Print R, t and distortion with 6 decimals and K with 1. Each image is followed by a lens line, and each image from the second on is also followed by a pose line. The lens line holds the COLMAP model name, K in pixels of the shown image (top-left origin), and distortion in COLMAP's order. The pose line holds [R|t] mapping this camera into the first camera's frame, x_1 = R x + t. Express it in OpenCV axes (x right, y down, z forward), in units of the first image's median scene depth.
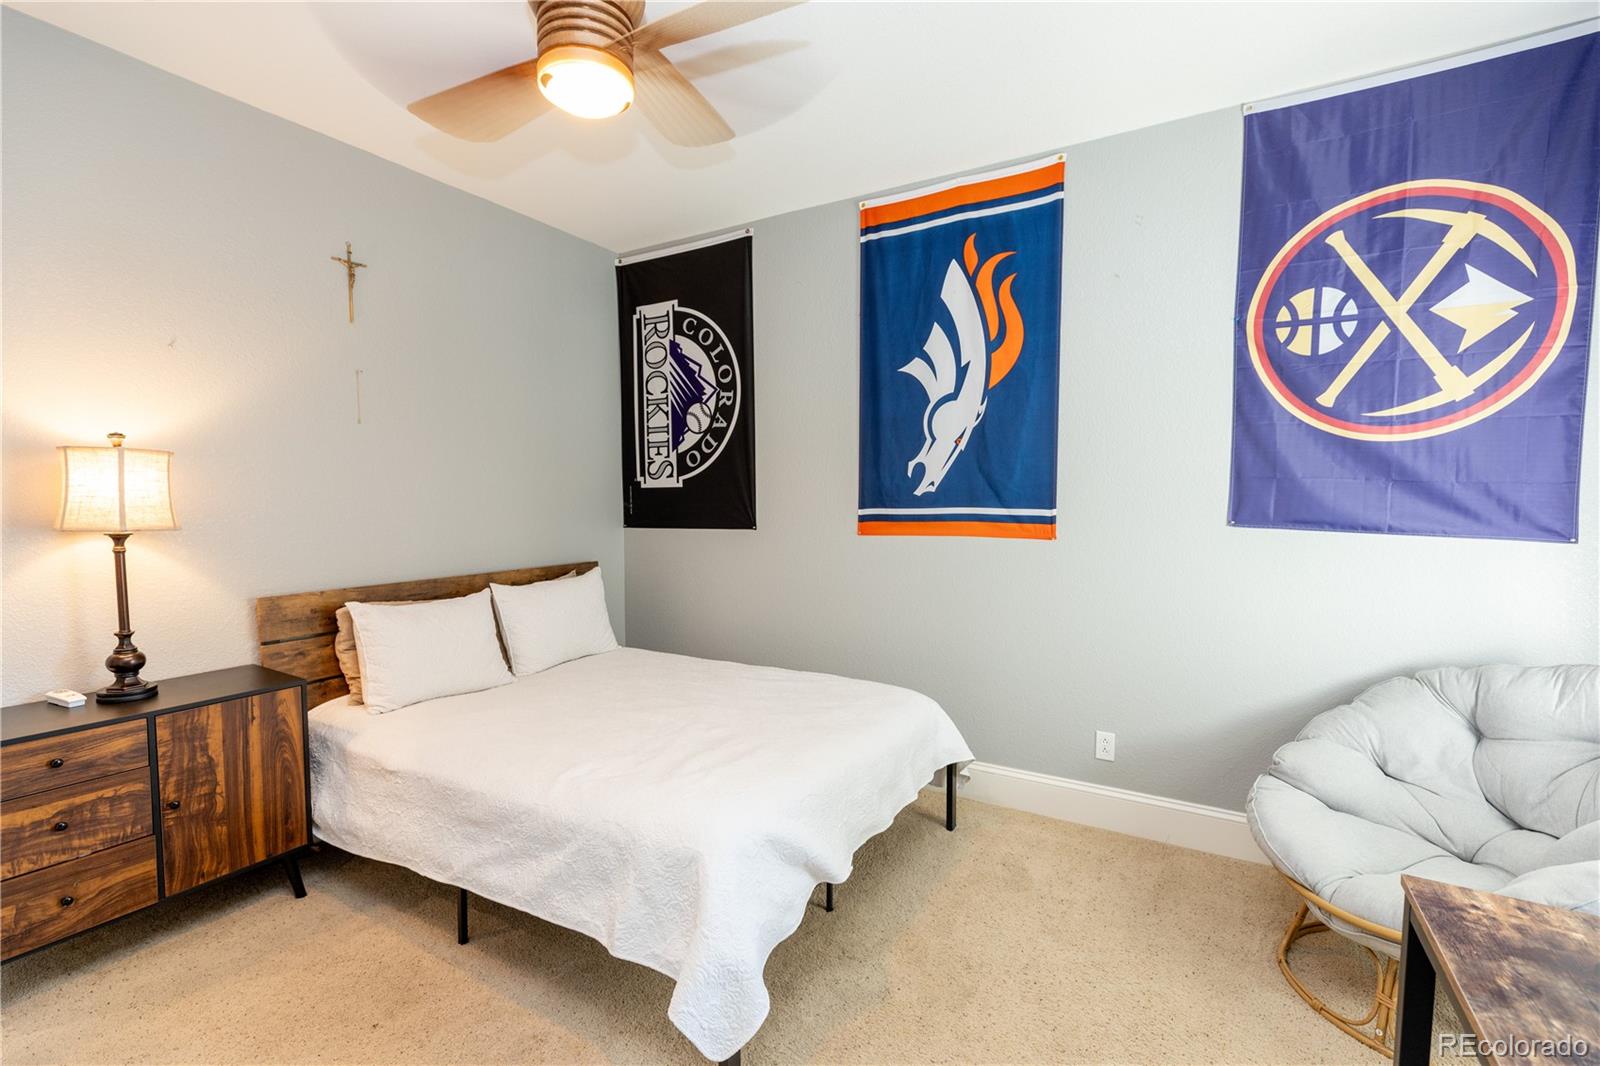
lens RADIAL K [[711.9, 0, 789.5], [0, 711.9, 540.4], [0, 0, 1]] dist [0.006929, 0.000180]
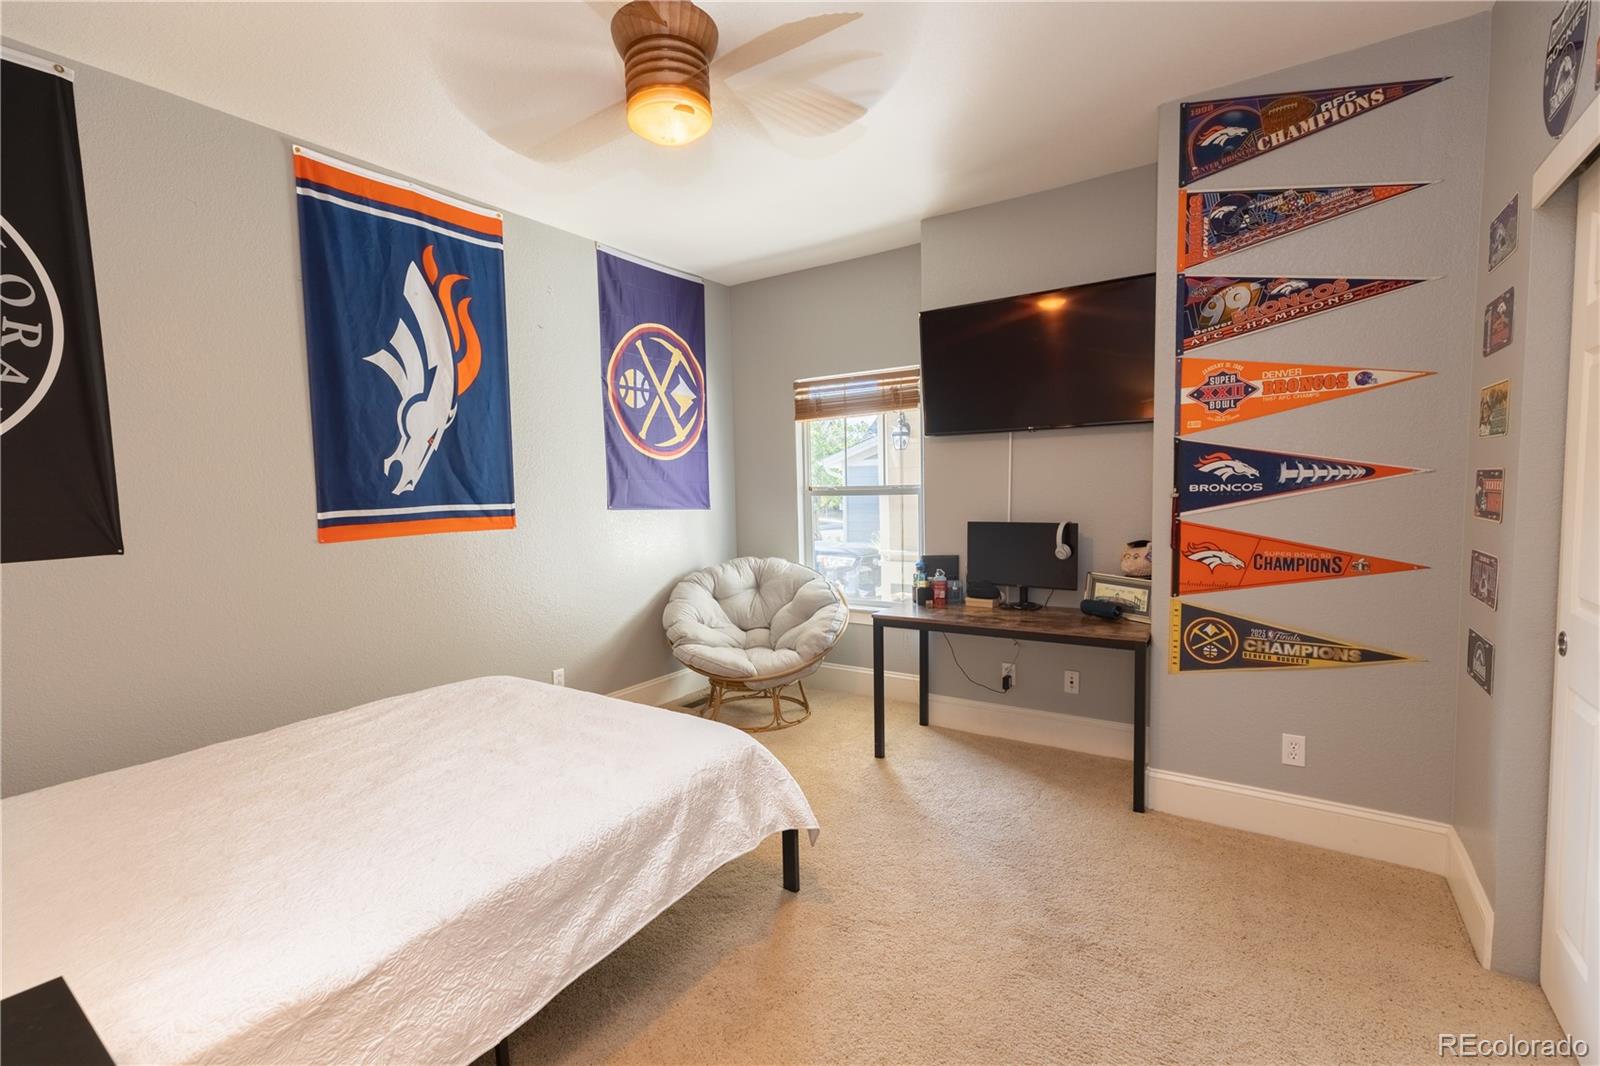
lens RADIAL K [[711.9, 0, 789.5], [0, 711.9, 540.4], [0, 0, 1]] dist [0.006929, 0.000180]
pose [[0.058646, -0.074490, 0.995496, -0.792200], [0.088885, 0.993641, 0.069115, -0.022497], [-0.994314, 0.084431, 0.064894, 0.441540]]
